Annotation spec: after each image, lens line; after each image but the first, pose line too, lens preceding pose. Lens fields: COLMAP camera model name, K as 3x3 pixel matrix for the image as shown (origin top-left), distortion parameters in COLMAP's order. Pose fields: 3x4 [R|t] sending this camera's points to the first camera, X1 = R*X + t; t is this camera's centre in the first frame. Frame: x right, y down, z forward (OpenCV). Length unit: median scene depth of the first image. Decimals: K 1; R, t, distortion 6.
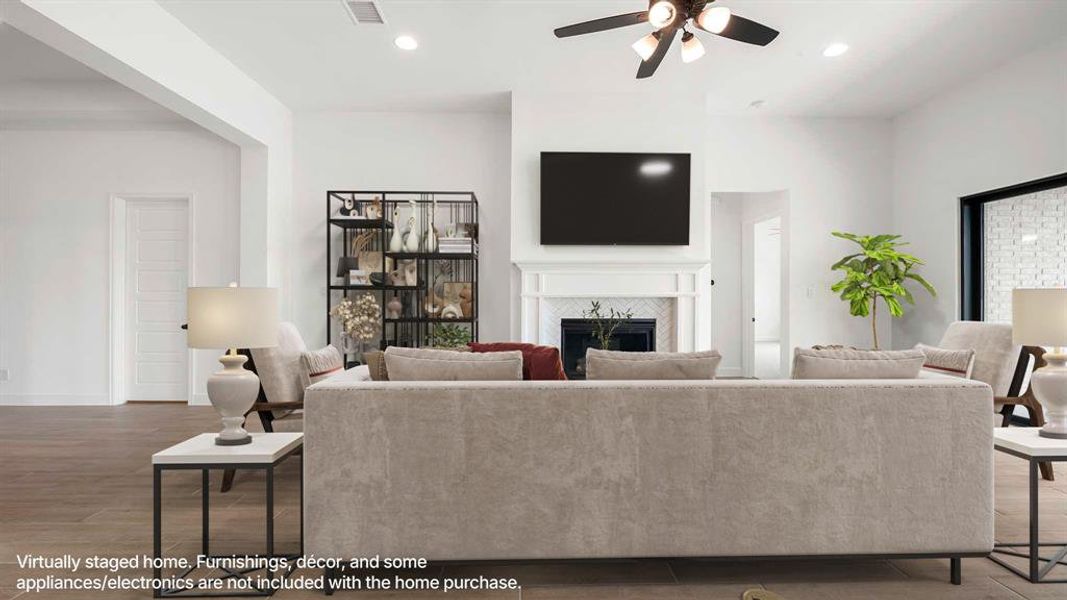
lens RADIAL K [[422.0, 0, 533.5], [0, 422.0, 300.0], [0, 0, 1]] dist [-0.016198, -0.000028]
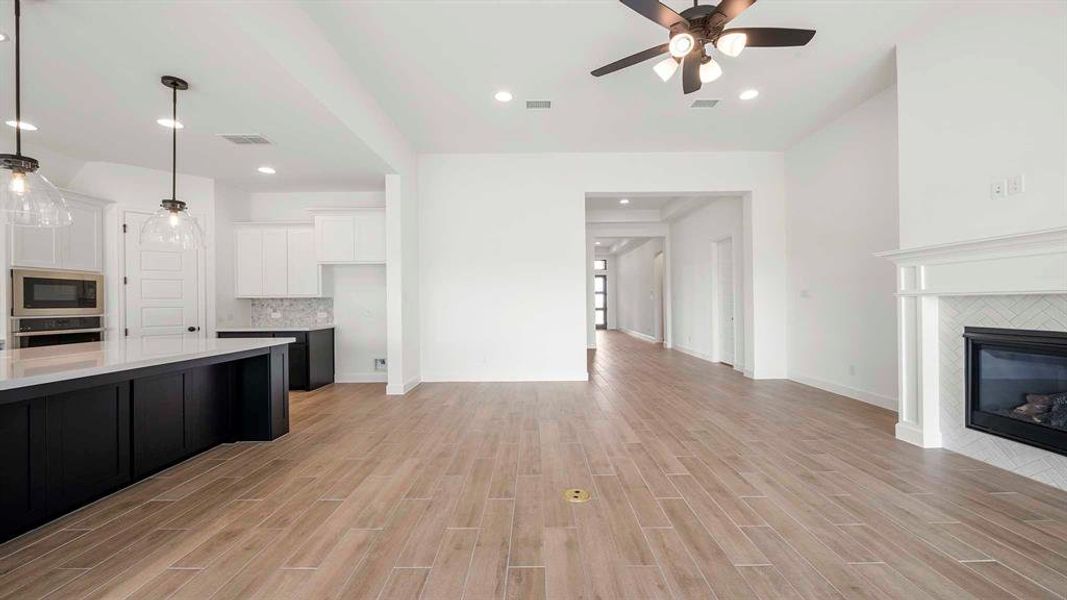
lens RADIAL K [[422.0, 0, 533.5], [0, 422.0, 300.0], [0, 0, 1]] dist [-0.016198, -0.000028]
pose [[-0.027084, -0.006004, -0.999615, 0.769632], [0.005073, 0.999968, -0.006143, 0.002541], [0.999620, -0.005237, -0.027052, 0.310795]]
